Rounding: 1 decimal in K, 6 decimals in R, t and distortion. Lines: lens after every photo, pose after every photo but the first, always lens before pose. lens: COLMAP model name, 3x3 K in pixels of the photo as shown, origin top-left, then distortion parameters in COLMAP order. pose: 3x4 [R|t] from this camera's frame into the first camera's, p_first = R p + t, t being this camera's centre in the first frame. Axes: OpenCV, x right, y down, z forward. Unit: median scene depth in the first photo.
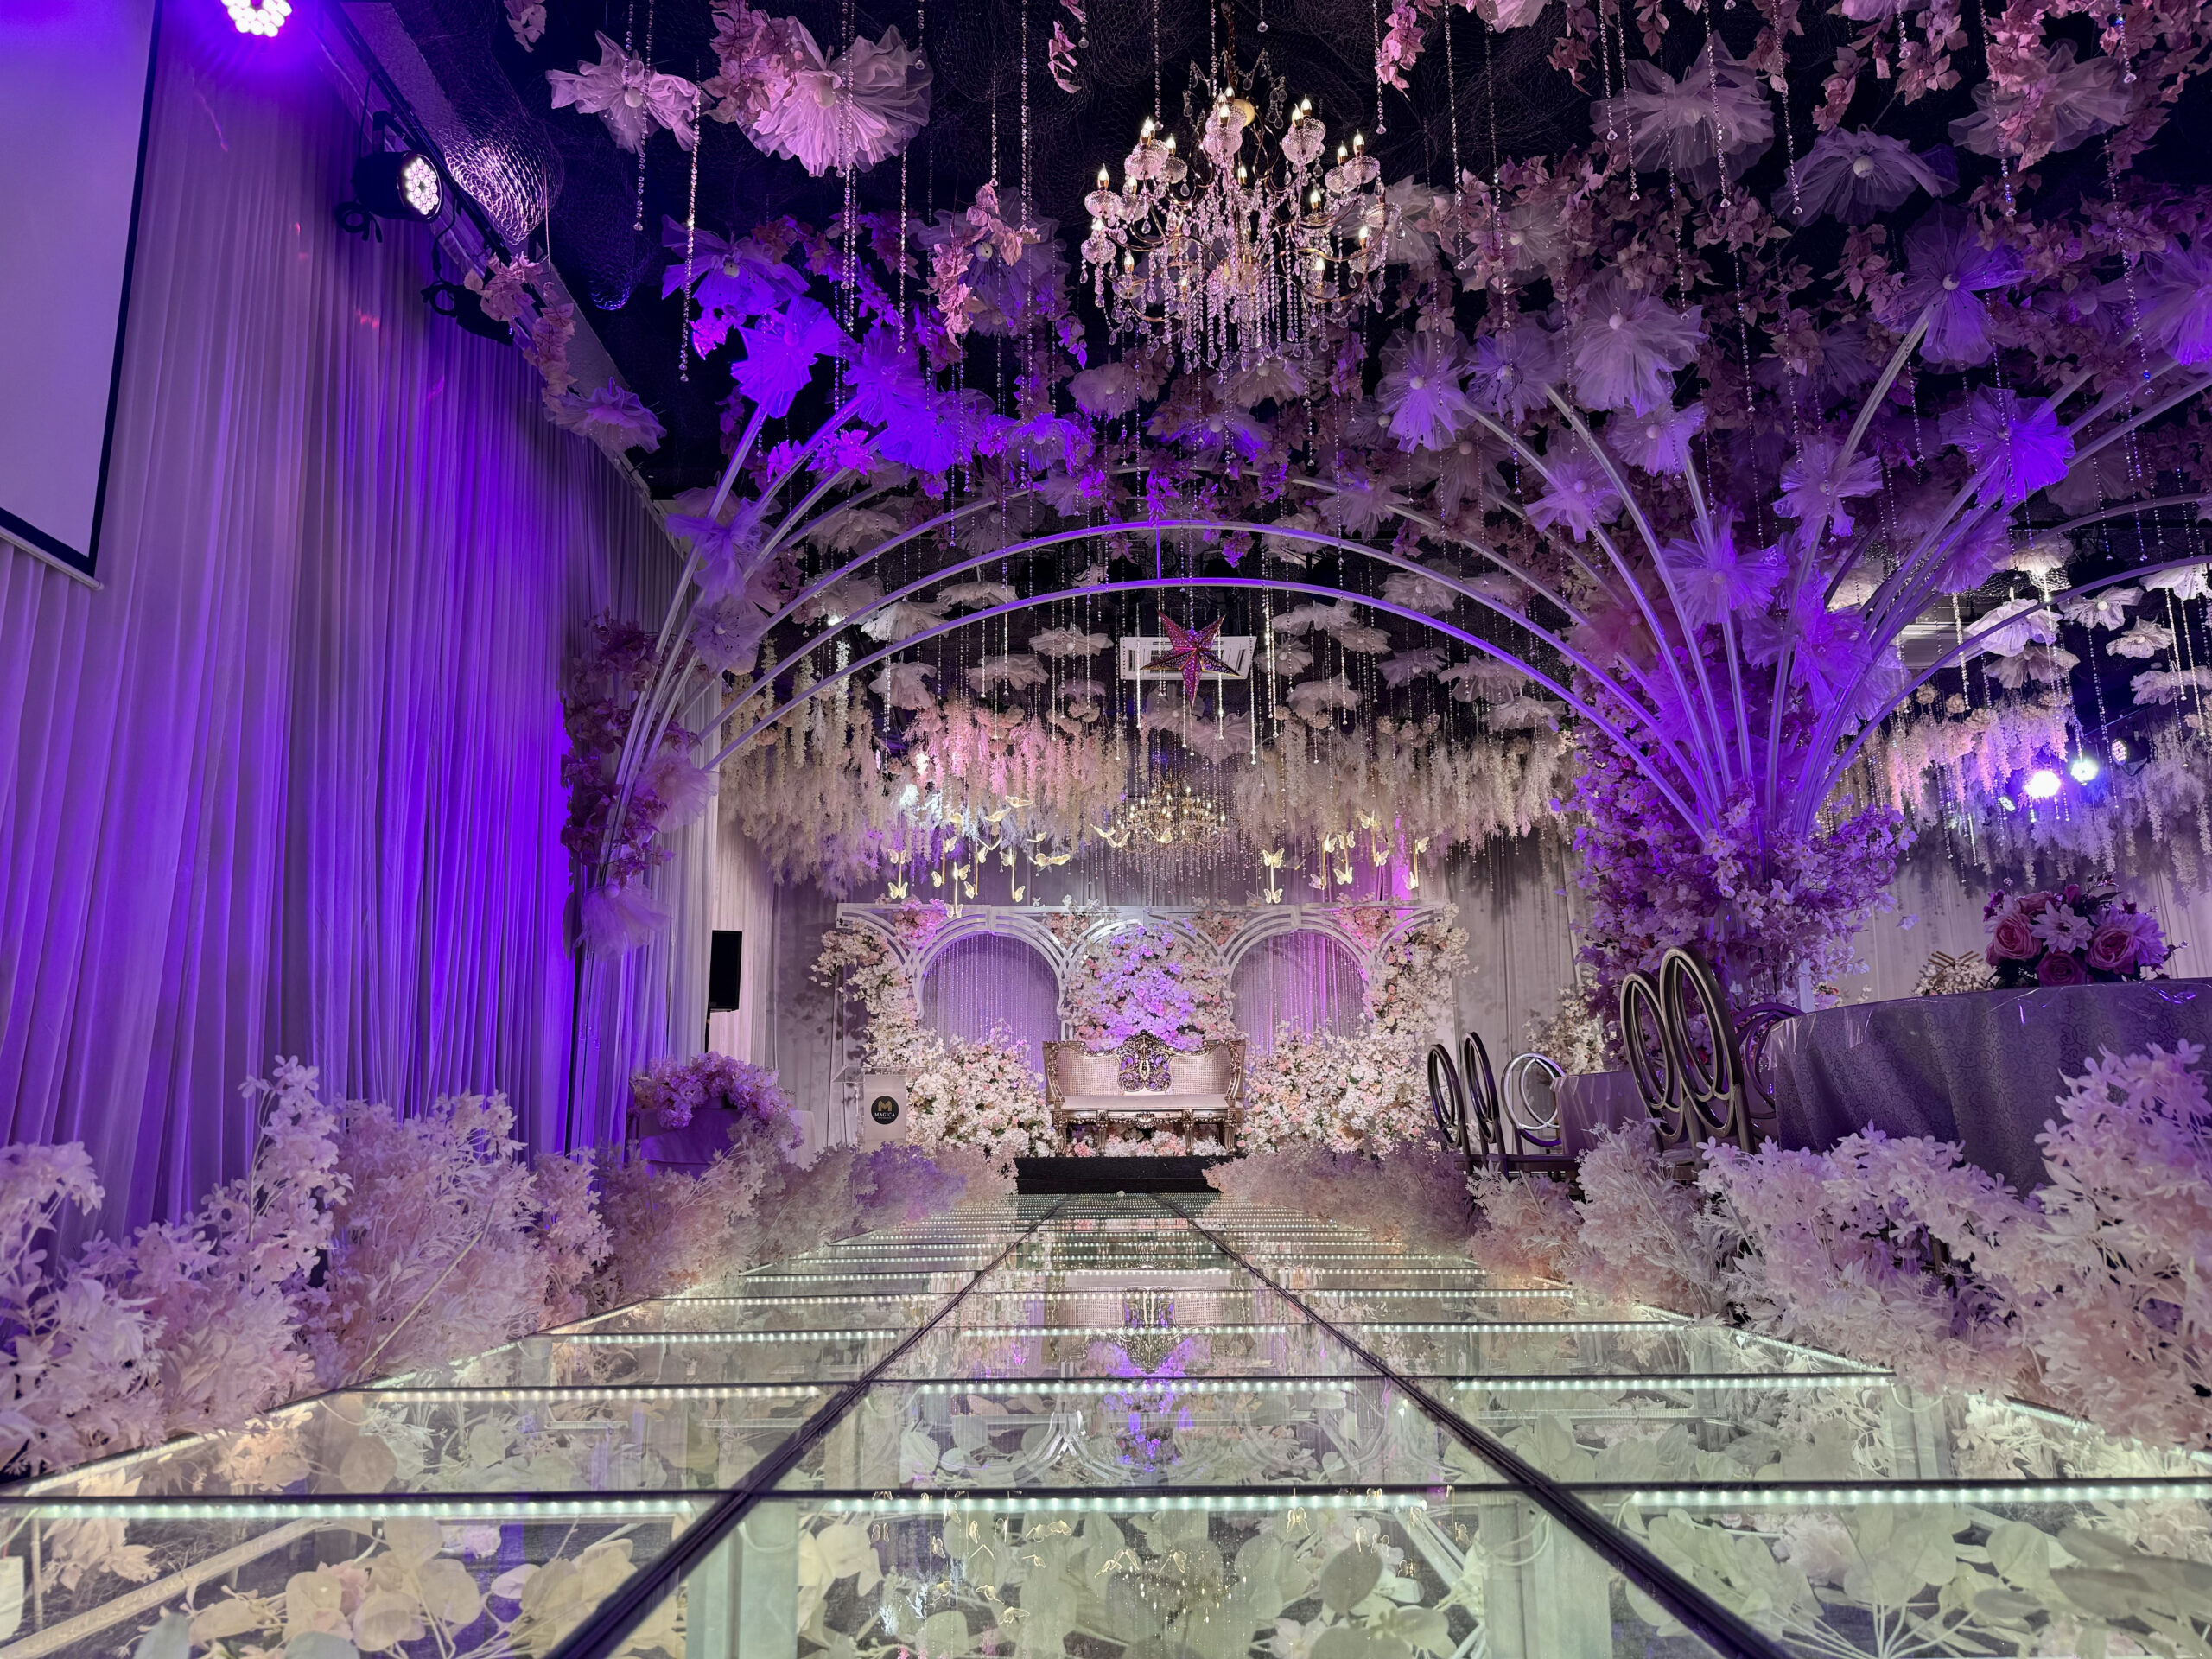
lens RADIAL K [[1559.6, 0, 1089.0], [0, 1559.6, 817.6], [0, 0, 1]] dist [0.002925, 0.000060]
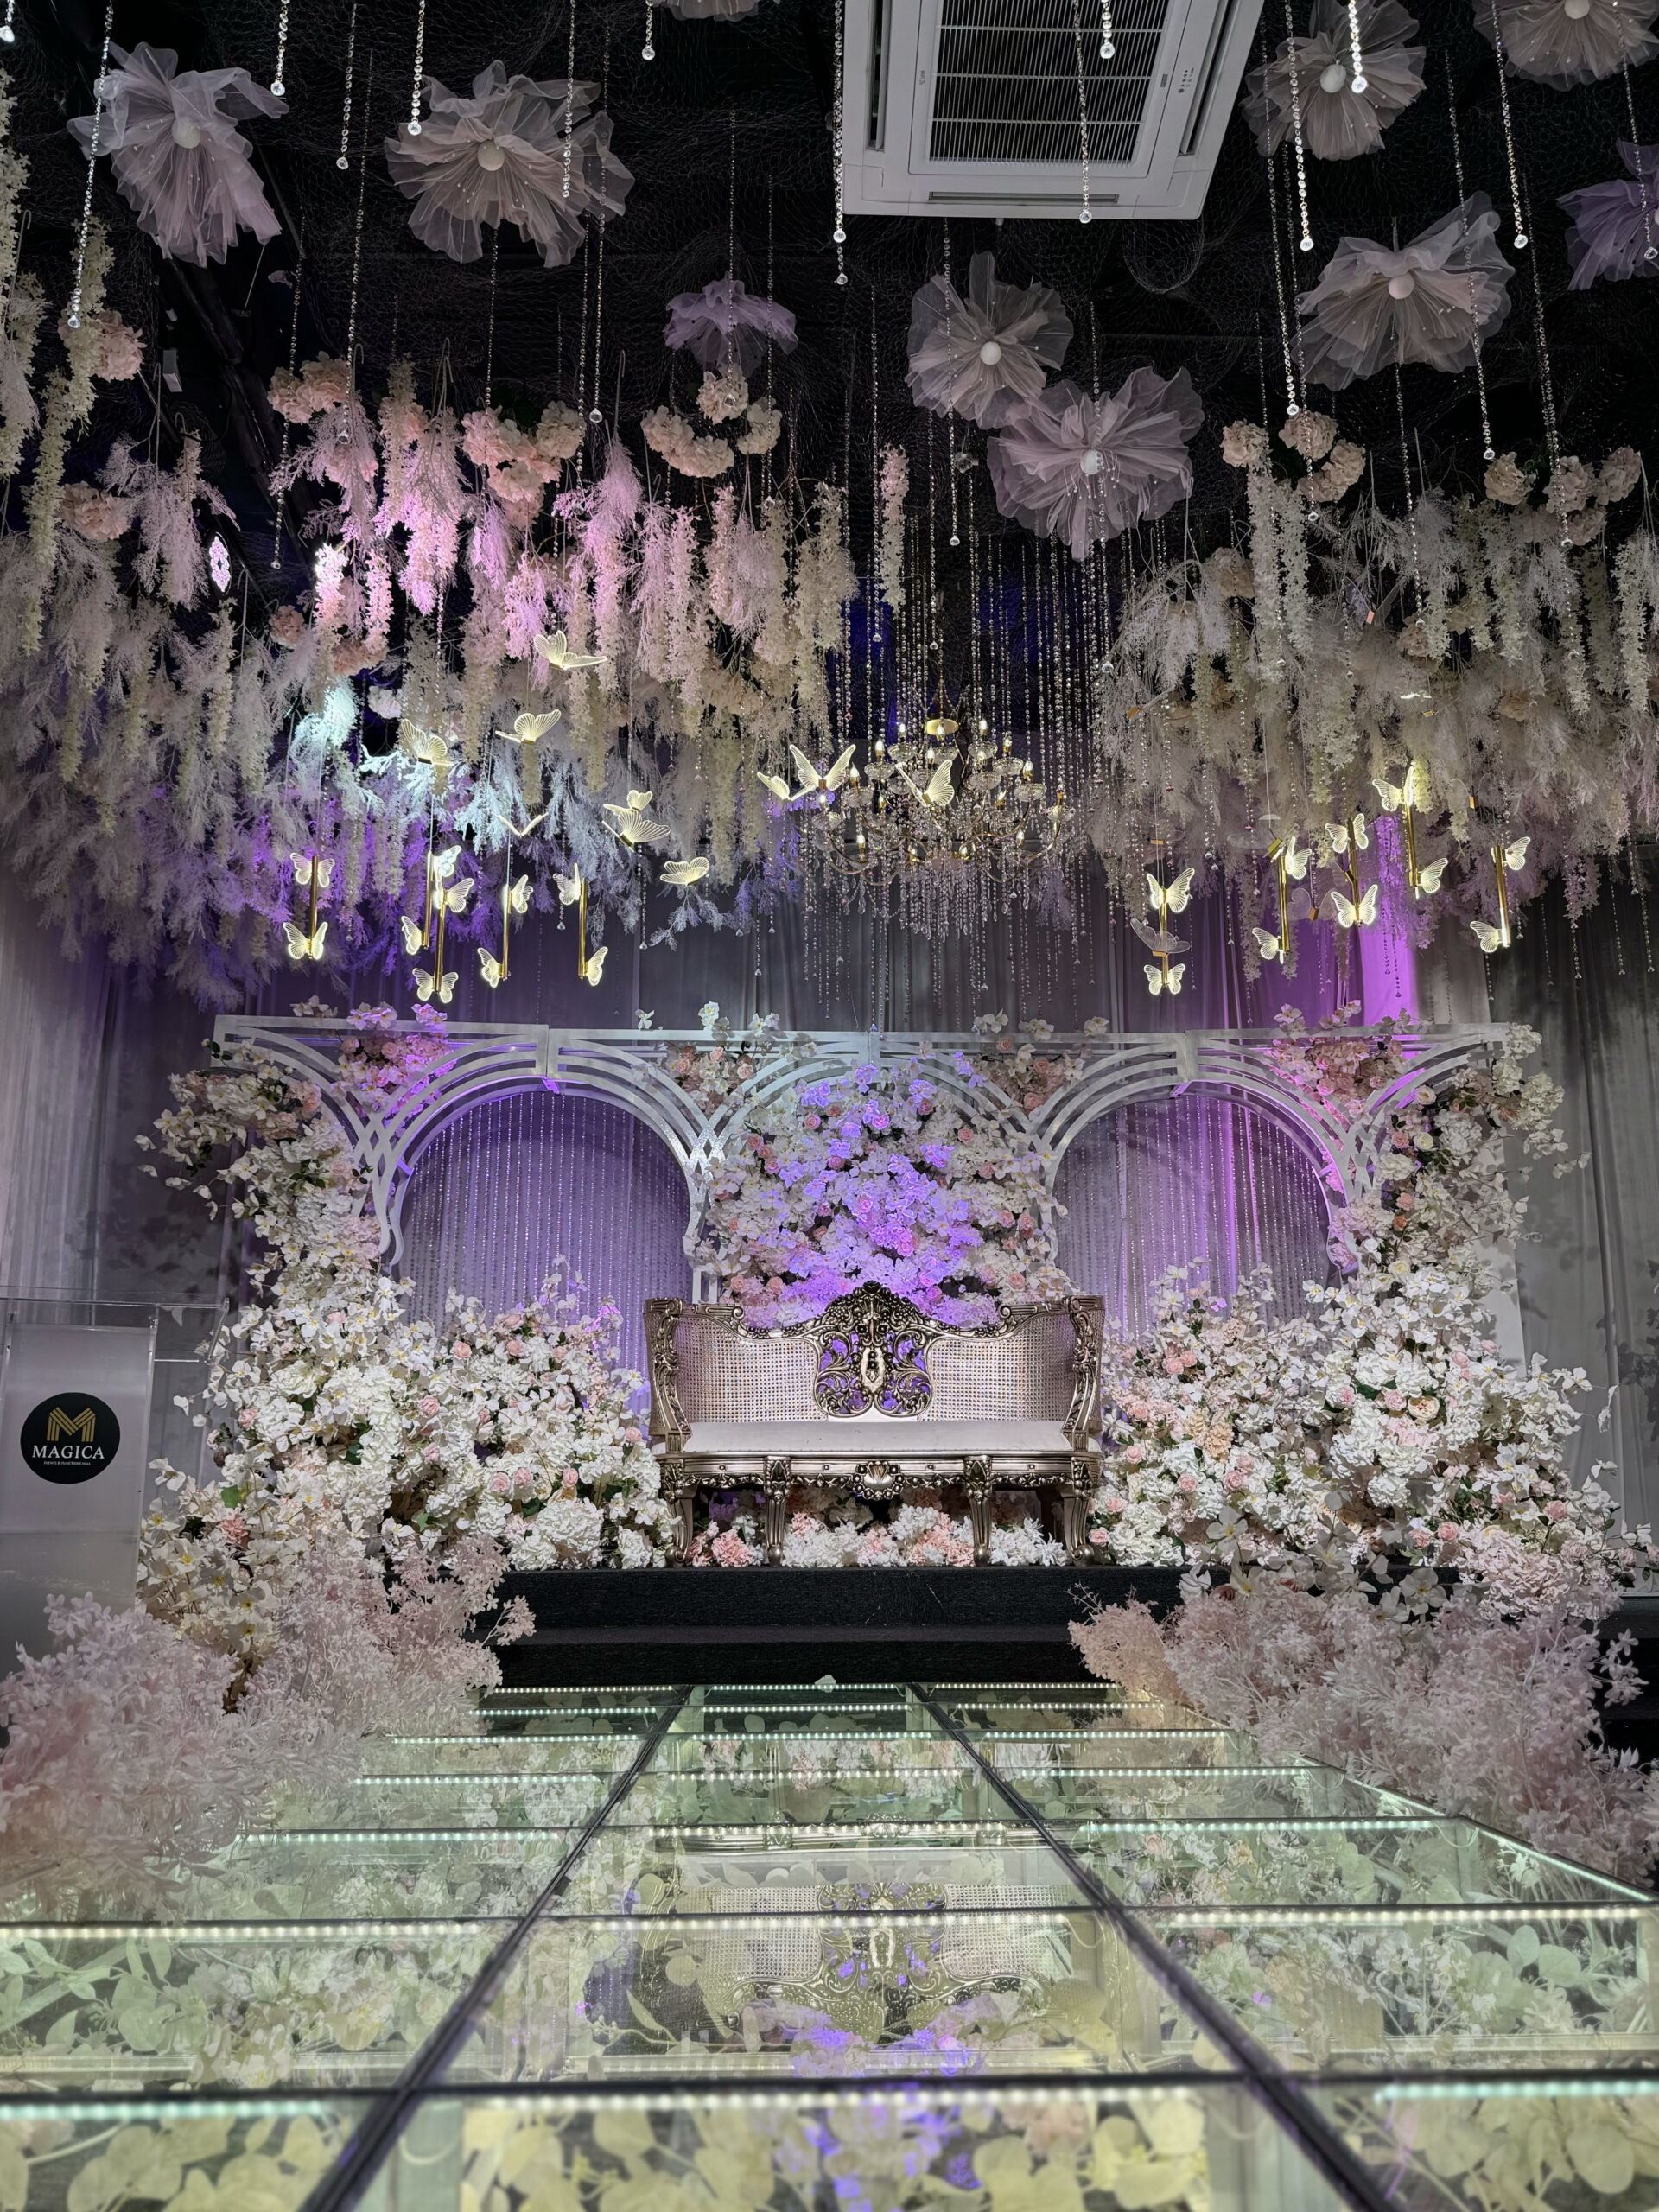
lens RADIAL K [[1743.5, 0, 829.5], [0, 1743.5, 1106.0], [0, 0, 1]] dist [0.085272, -0.002443]
pose [[0.999369, 0.011230, 0.033683, 0.005256], [-0.010303, 0.999567, -0.027565, 0.102990], [-0.033977, 0.027201, 0.999052, 0.508811]]
